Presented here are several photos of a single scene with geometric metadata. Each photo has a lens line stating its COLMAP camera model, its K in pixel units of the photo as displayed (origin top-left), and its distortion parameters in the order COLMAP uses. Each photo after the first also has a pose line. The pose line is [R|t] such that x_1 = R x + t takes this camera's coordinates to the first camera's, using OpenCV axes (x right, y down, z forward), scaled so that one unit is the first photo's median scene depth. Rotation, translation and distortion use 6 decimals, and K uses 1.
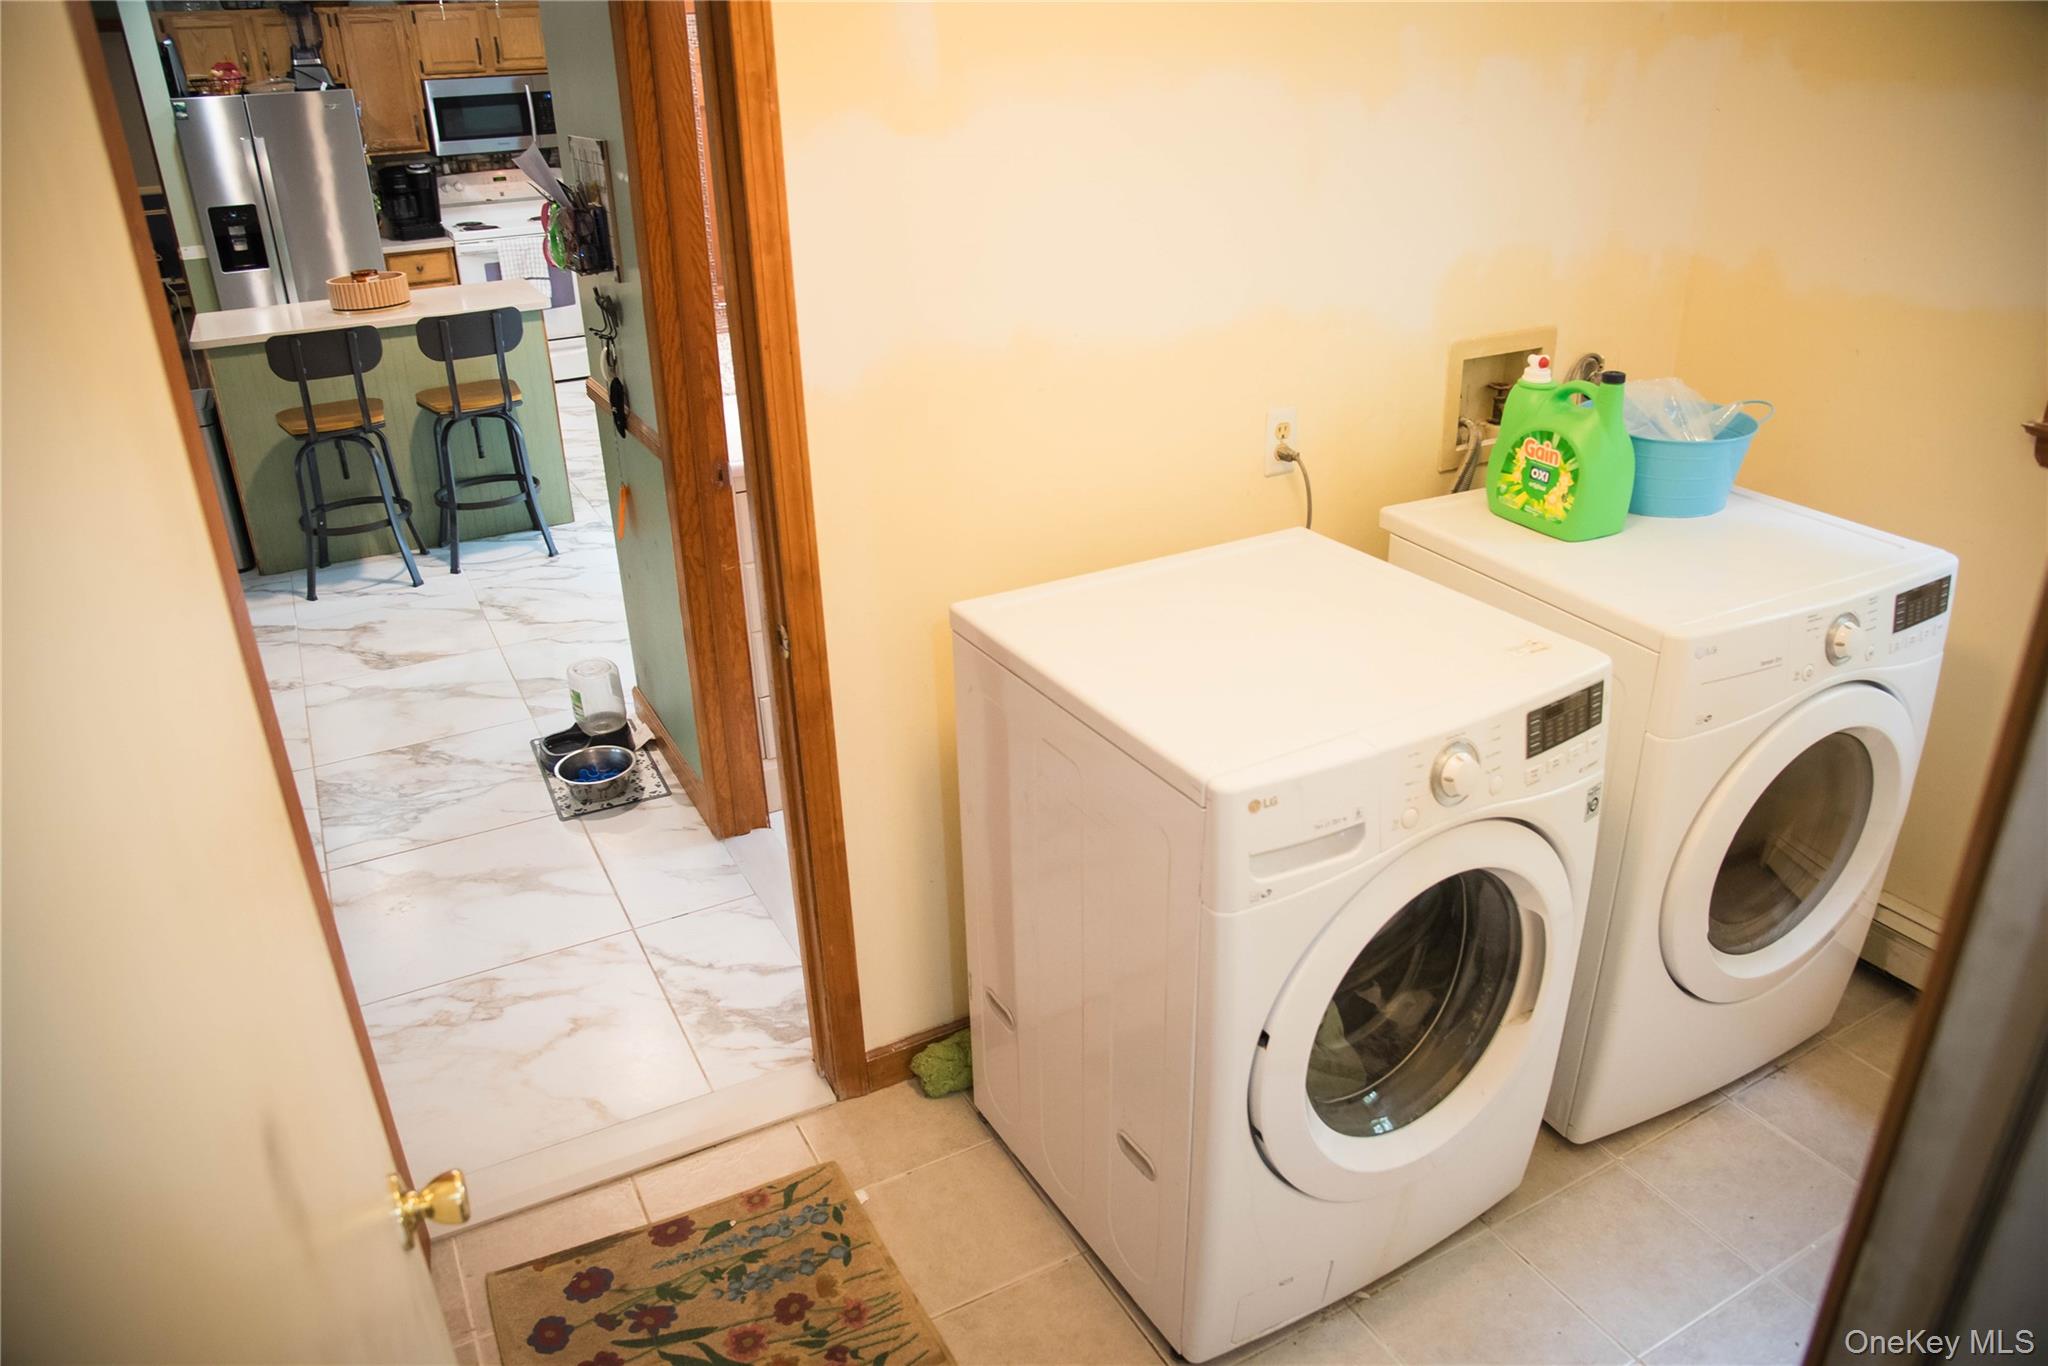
lens RADIAL K [[1402.0, 0, 1024.0], [0, 1402.0, 683.0], [0, 0, 1]] dist [-0.103738, 0.058226]
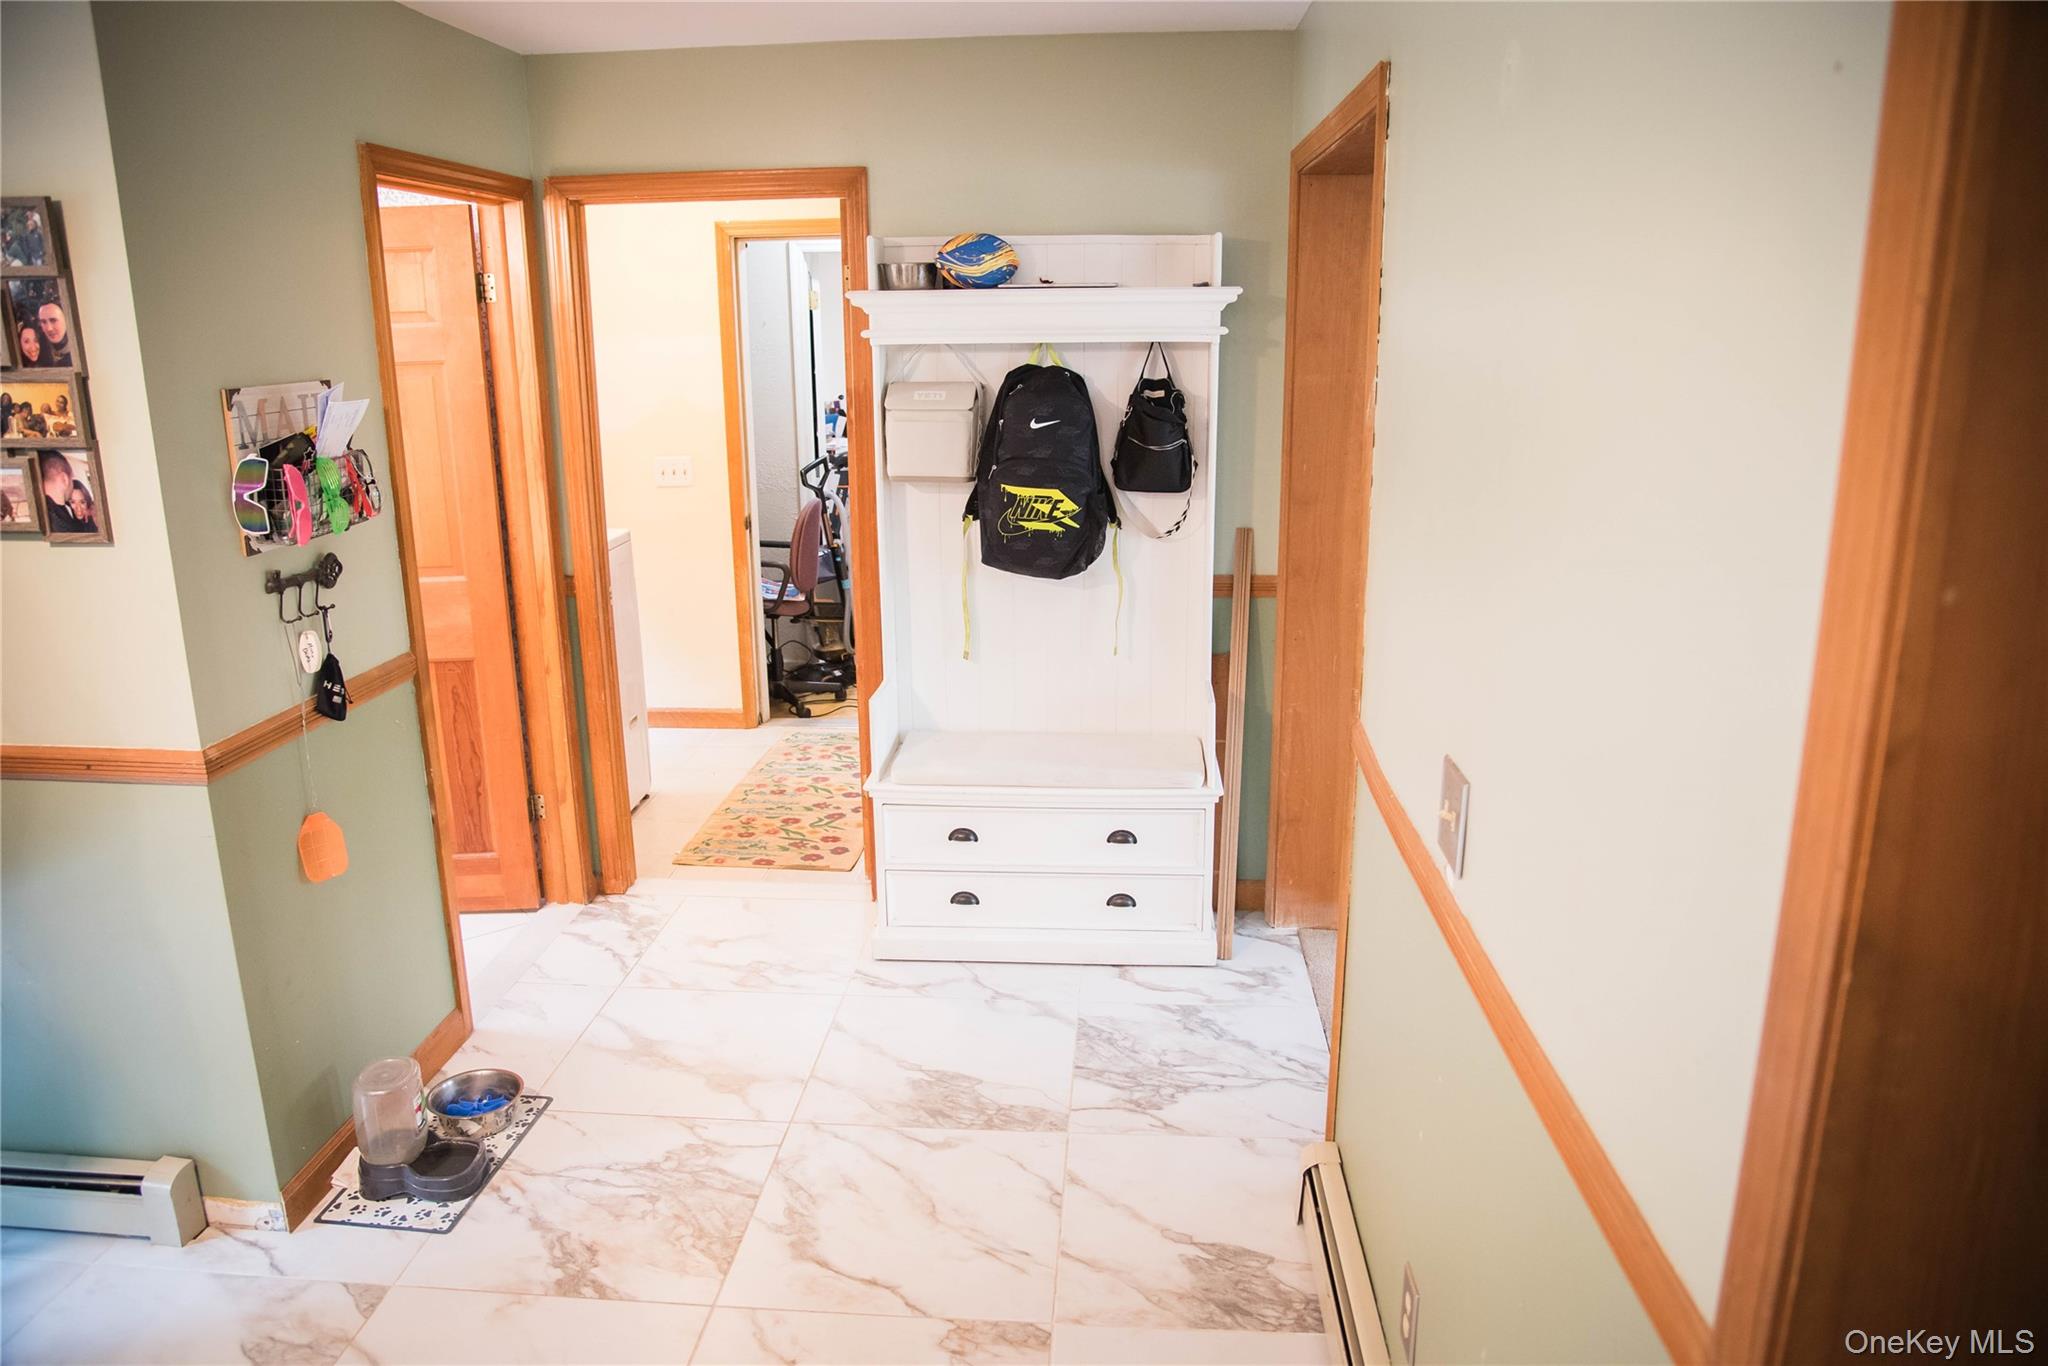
lens RADIAL K [[1402.0, 0, 1024.0], [0, 1402.0, 683.0], [0, 0, 1]] dist [-0.103738, 0.058226]
pose [[-0.845507, -0.106440, 0.523248, -0.539275], [0.248386, 0.789052, 0.561873, -0.280655], [-0.472675, 0.605035, -0.640711, 0.663821]]
